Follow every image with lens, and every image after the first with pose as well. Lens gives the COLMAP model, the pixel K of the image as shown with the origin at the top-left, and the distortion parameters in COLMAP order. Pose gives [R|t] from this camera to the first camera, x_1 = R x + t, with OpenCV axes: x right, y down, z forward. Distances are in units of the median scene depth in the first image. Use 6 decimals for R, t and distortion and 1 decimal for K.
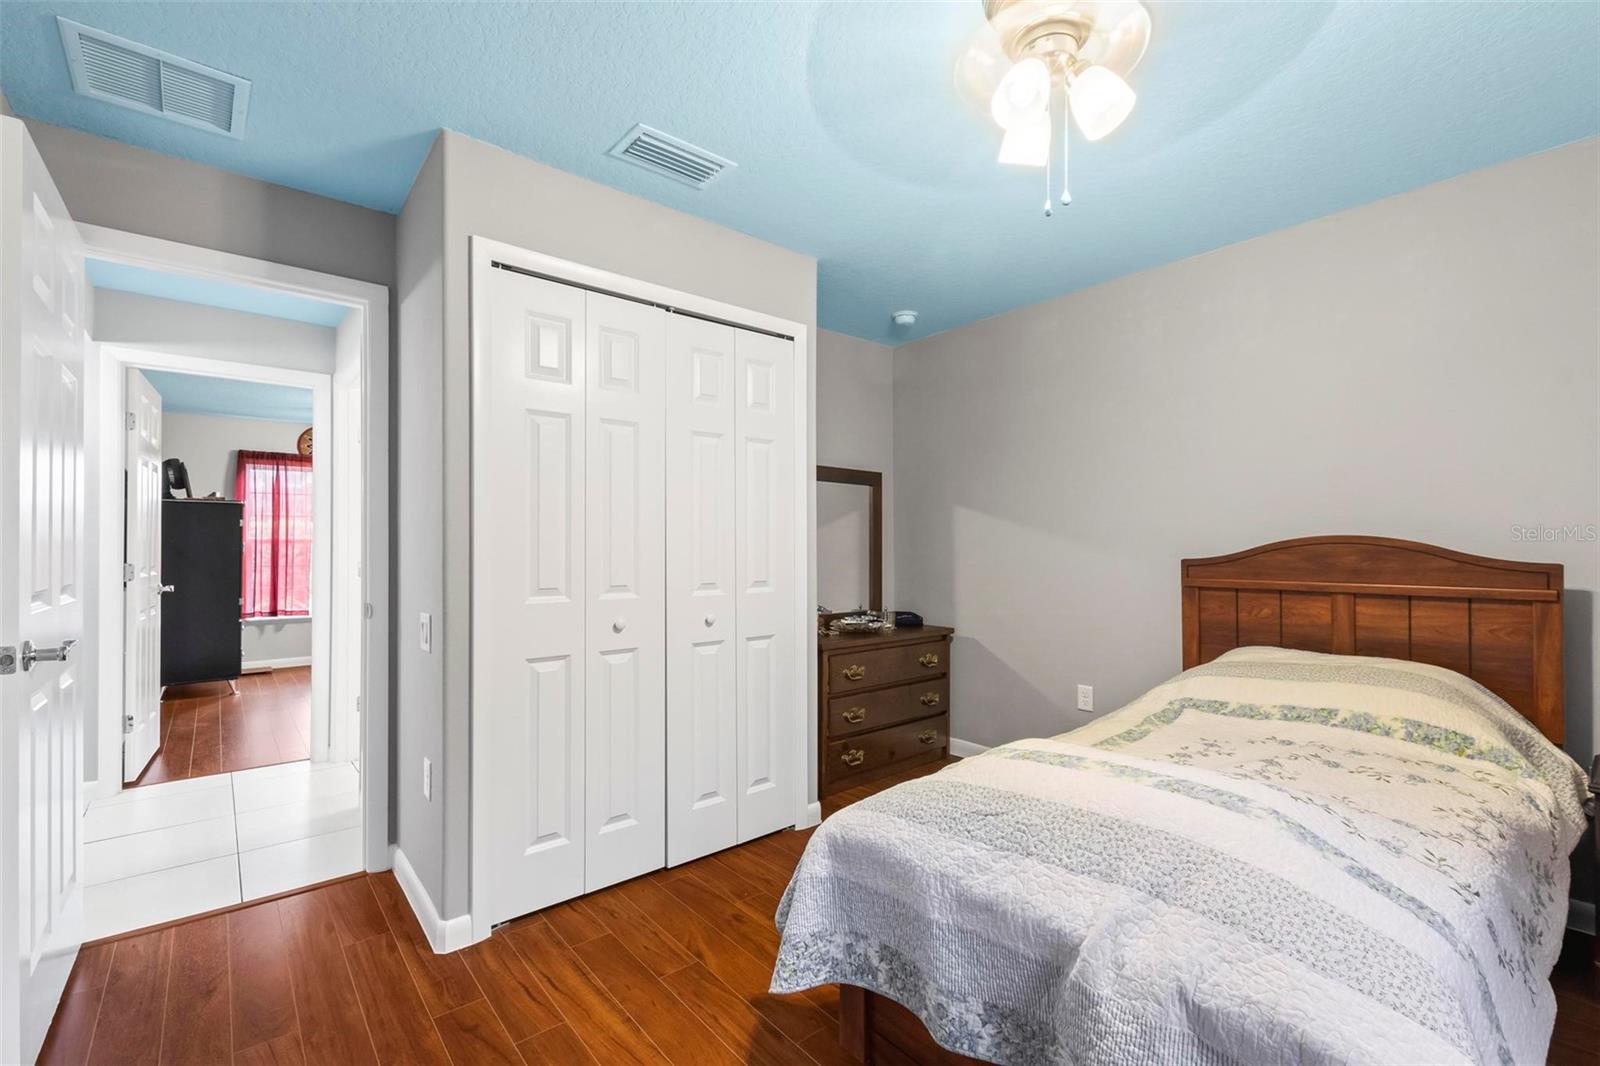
lens RADIAL K [[703.0, 0, 799.7], [0, 703.0, 539.8], [0, 0, 1]] dist [0.017082, -0.008033]
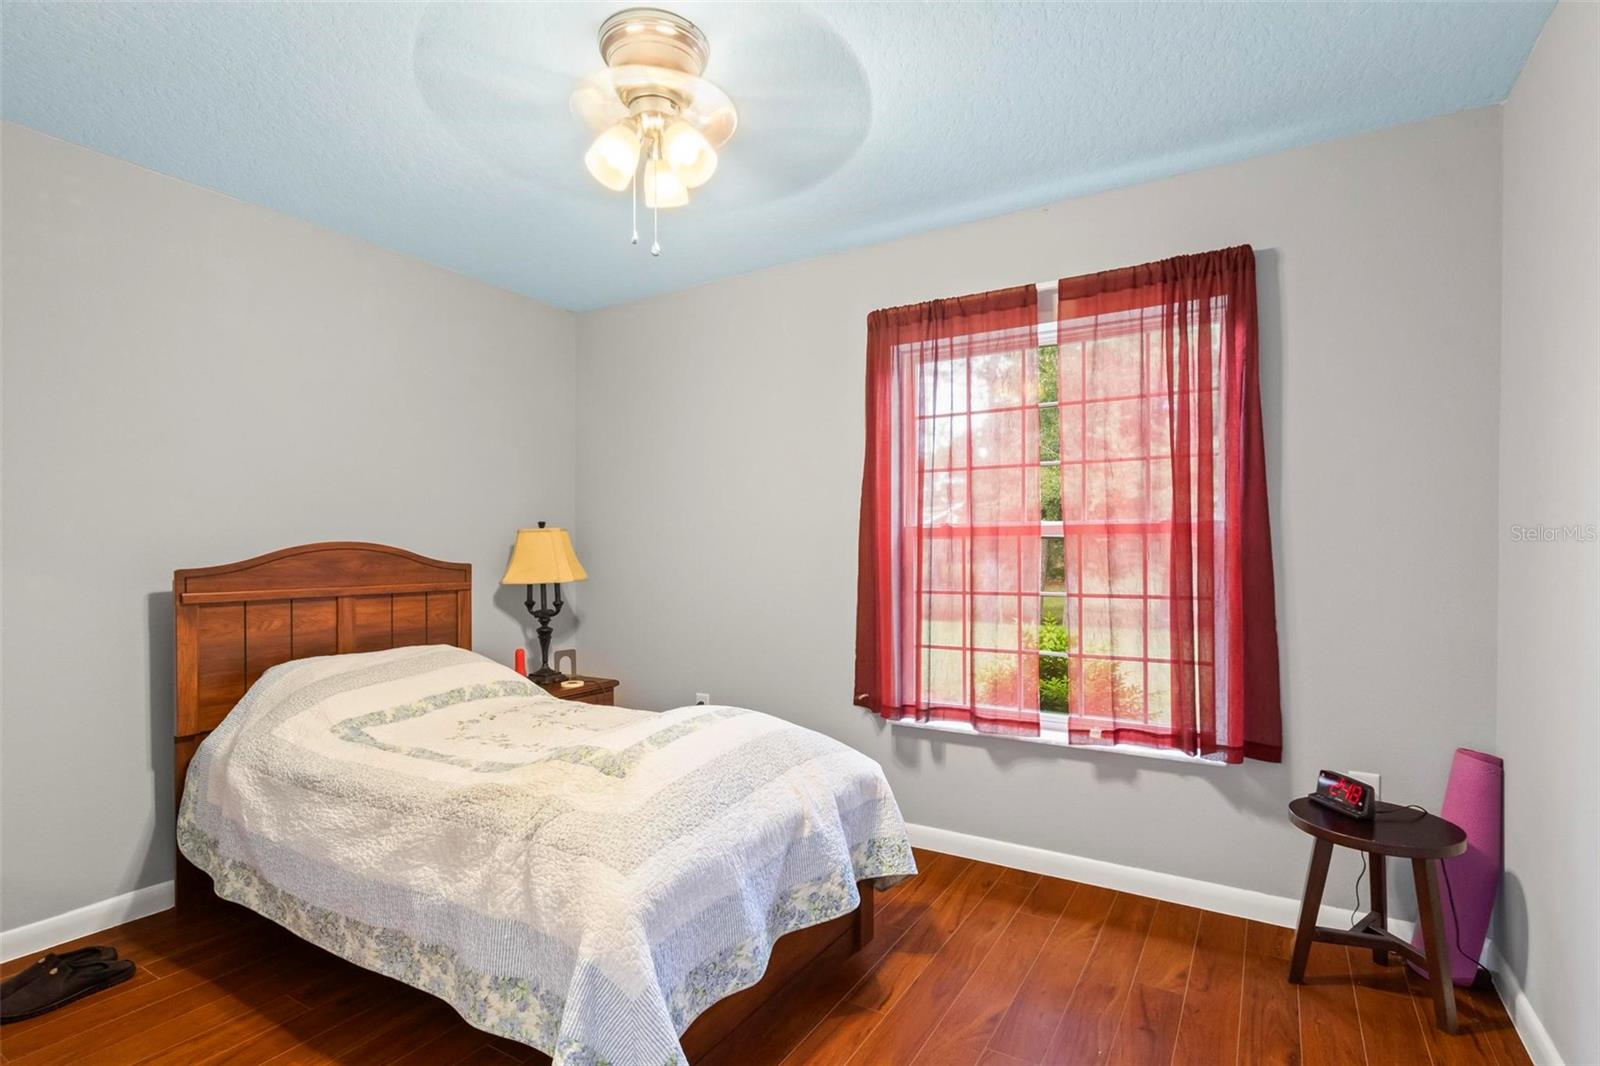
lens RADIAL K [[791.8, 0, 798.3], [0, 791.8, 544.5], [0, 0, 1]] dist [-0.000324, 0.000007]
pose [[-0.330229, 0.005150, 0.943887, -0.607138], [-0.004151, 0.999968, -0.006909, 0.003531], [-0.943892, -0.006200, -0.330197, 0.791615]]
